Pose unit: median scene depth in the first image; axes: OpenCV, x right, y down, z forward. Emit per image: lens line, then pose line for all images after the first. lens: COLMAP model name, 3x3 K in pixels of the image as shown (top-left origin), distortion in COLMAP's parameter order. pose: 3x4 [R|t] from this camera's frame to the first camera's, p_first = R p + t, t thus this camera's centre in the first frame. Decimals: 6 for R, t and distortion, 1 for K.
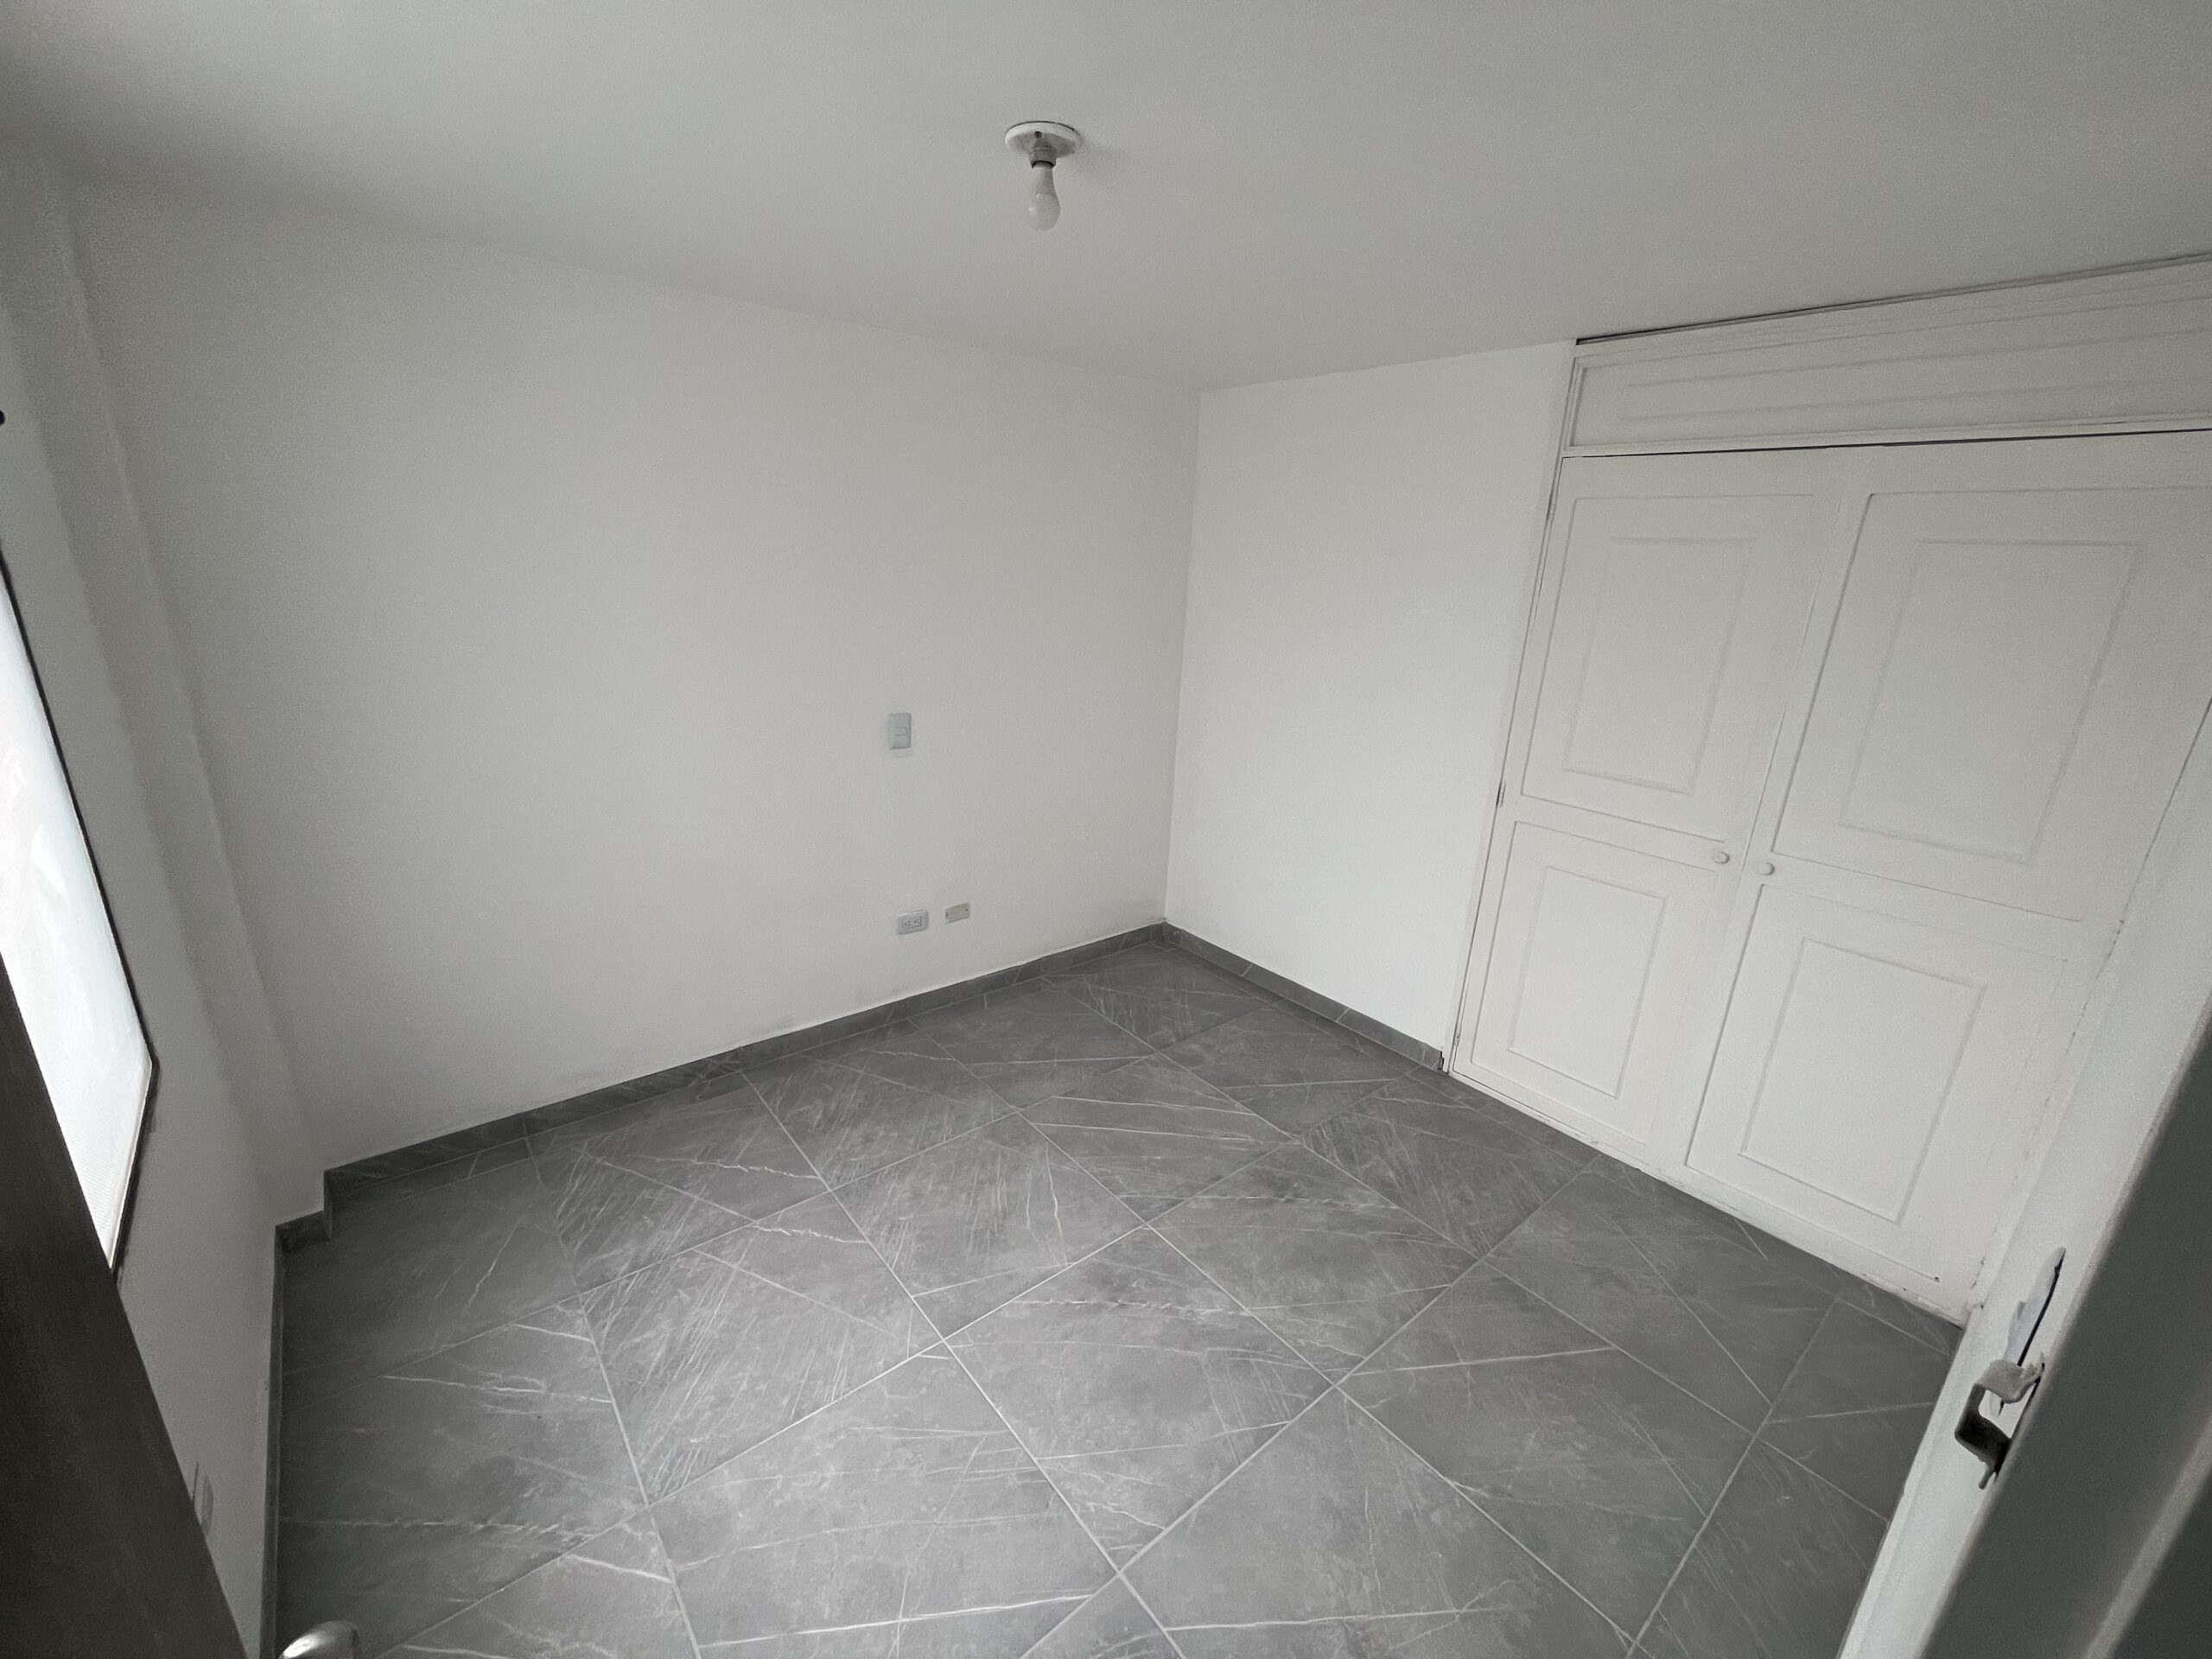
lens RADIAL K [[898.6, 0, 1108.9], [0, 898.6, 827.9], [0, 0, 1]] dist [-0.000761, 0.000071]
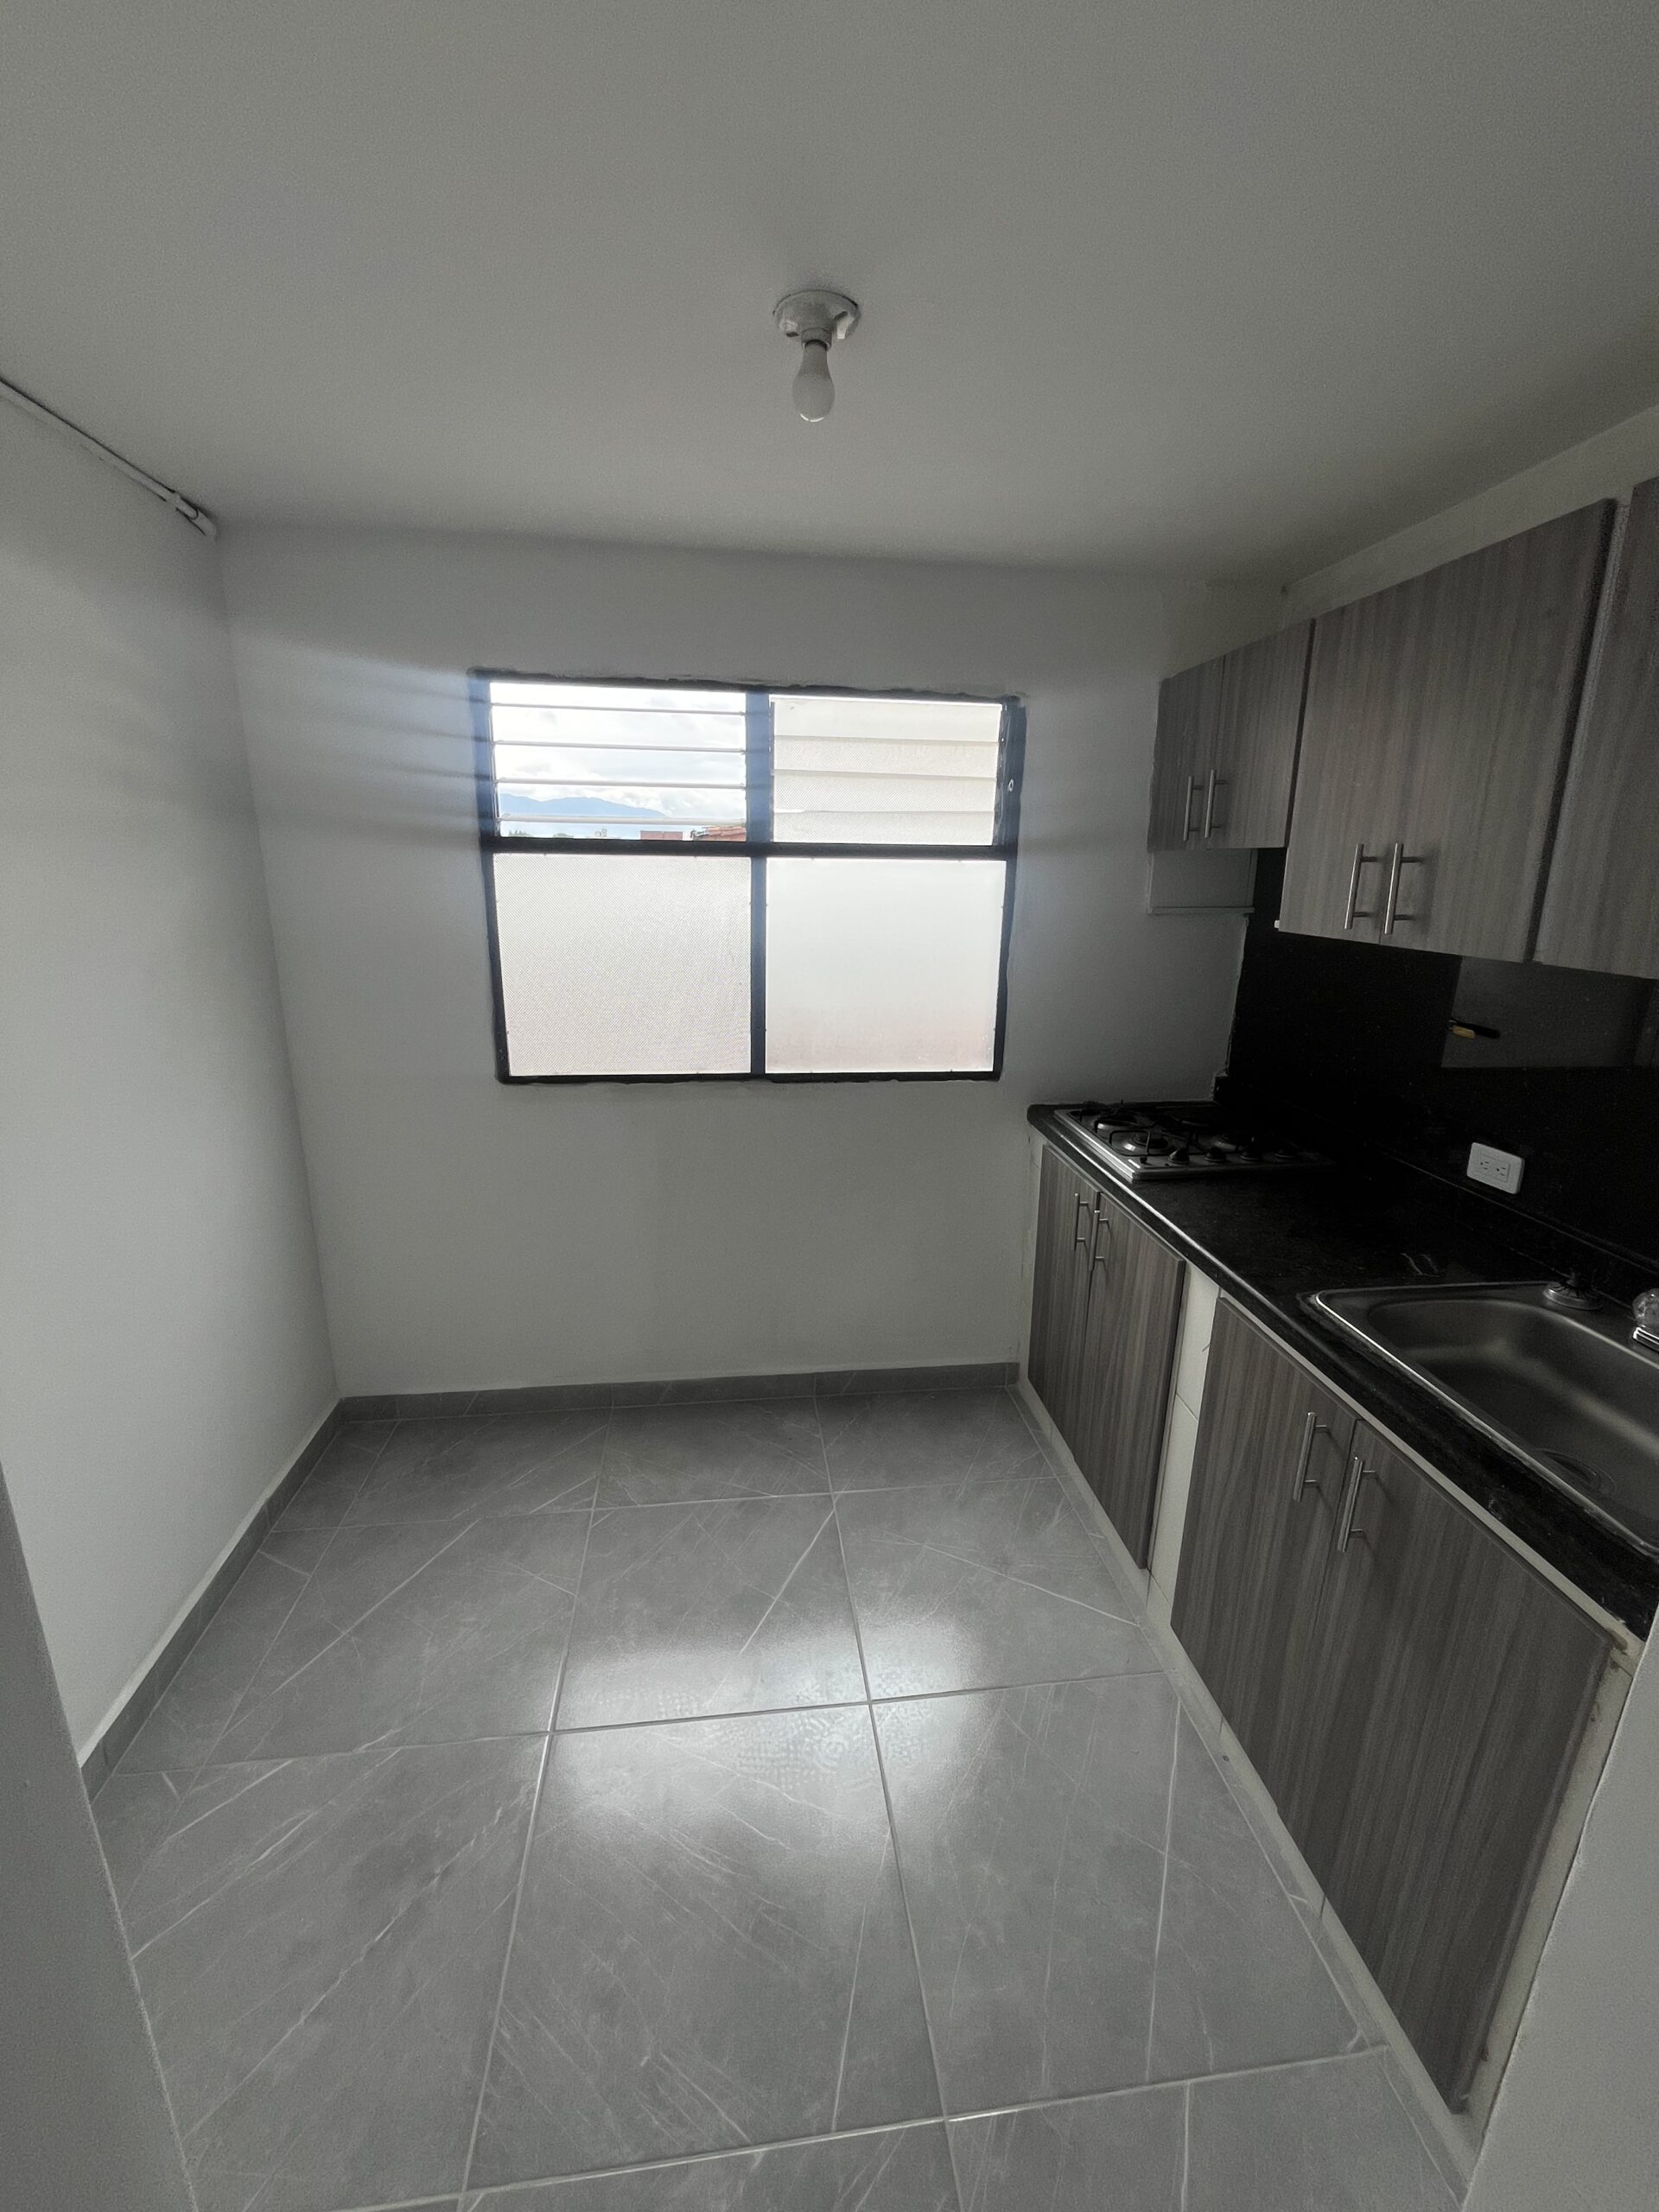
lens RADIAL K [[898.6, 0, 829.6], [0, 898.6, 1105.1], [0, 0, 1]] dist [-0.000761, 0.000071]
pose [[0.542127, -0.260603, 0.798865, -0.913917], [0.257671, 0.956450, 0.137149, -0.138379], [-0.799815, 0.131493, 0.585667, 0.538793]]
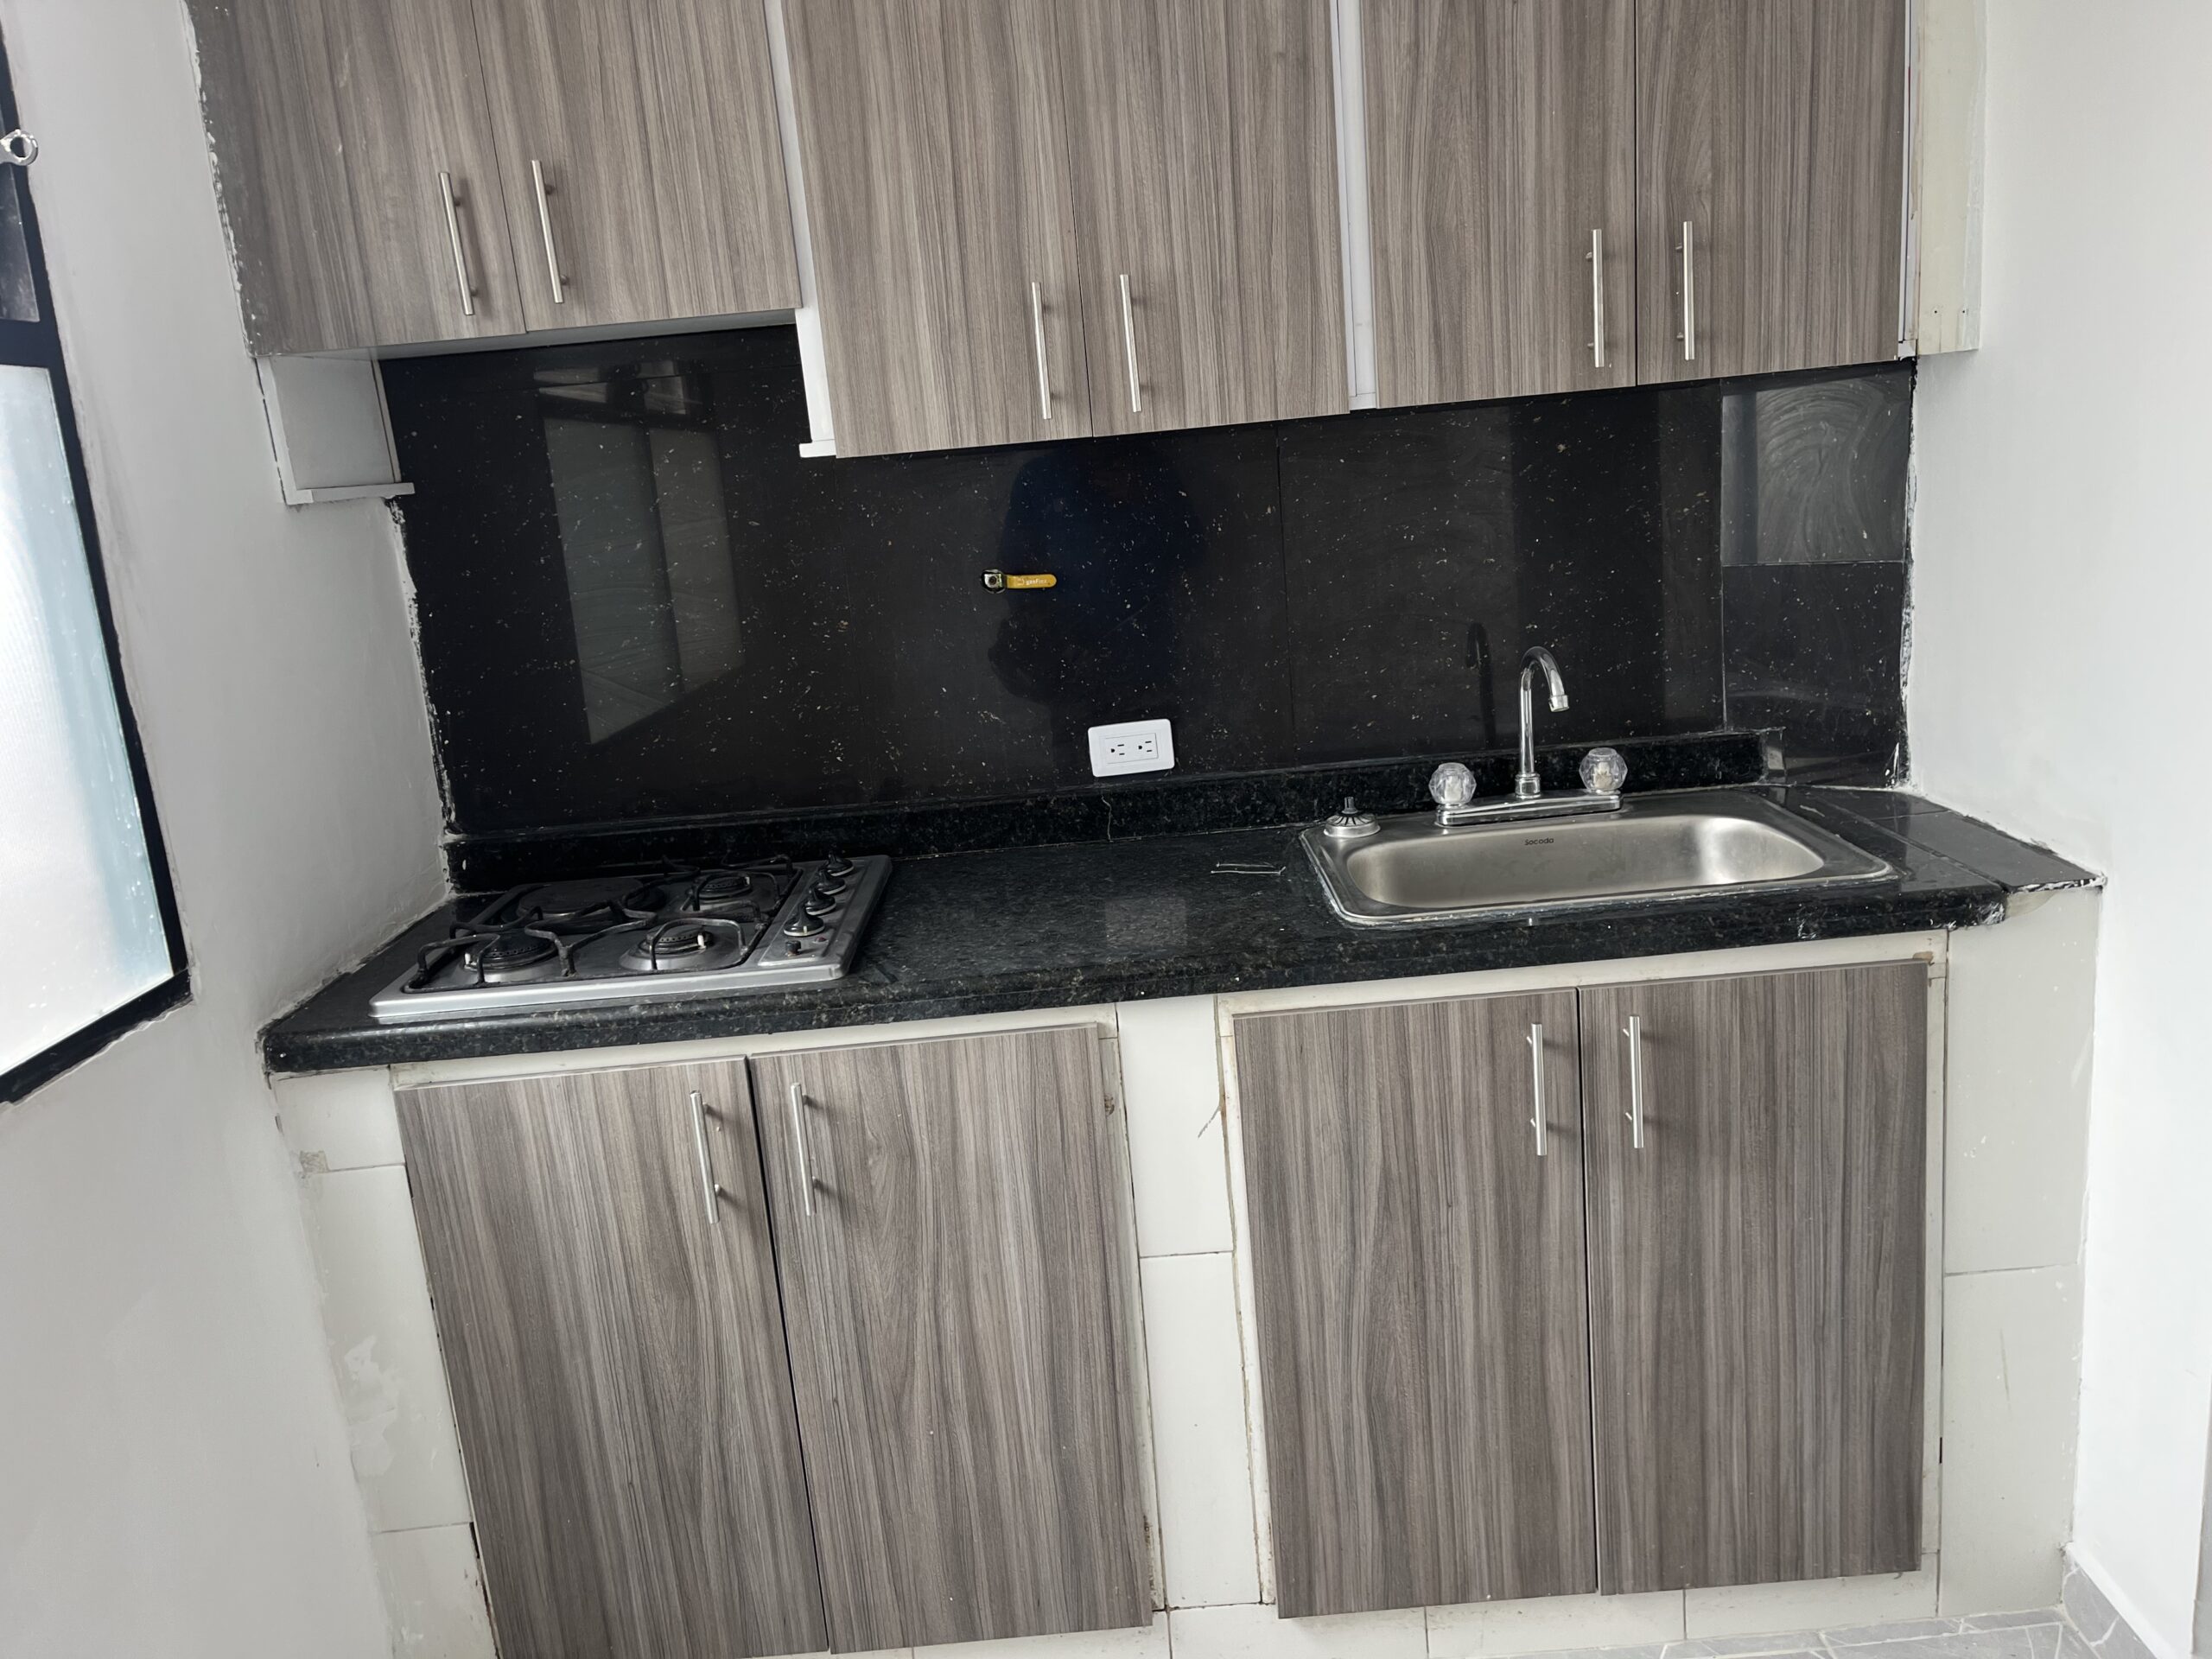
lens RADIAL K [[1679.9, 0, 1112.4], [0, 1679.9, 828.5], [0, 0, 1]] dist [0.042172, -0.039217]
pose [[-0.780517, -0.114661, 0.614529, -0.548307], [0.228756, 0.862466, 0.451467, -0.312113], [-0.581776, 0.492955, -0.646940, 1.501116]]
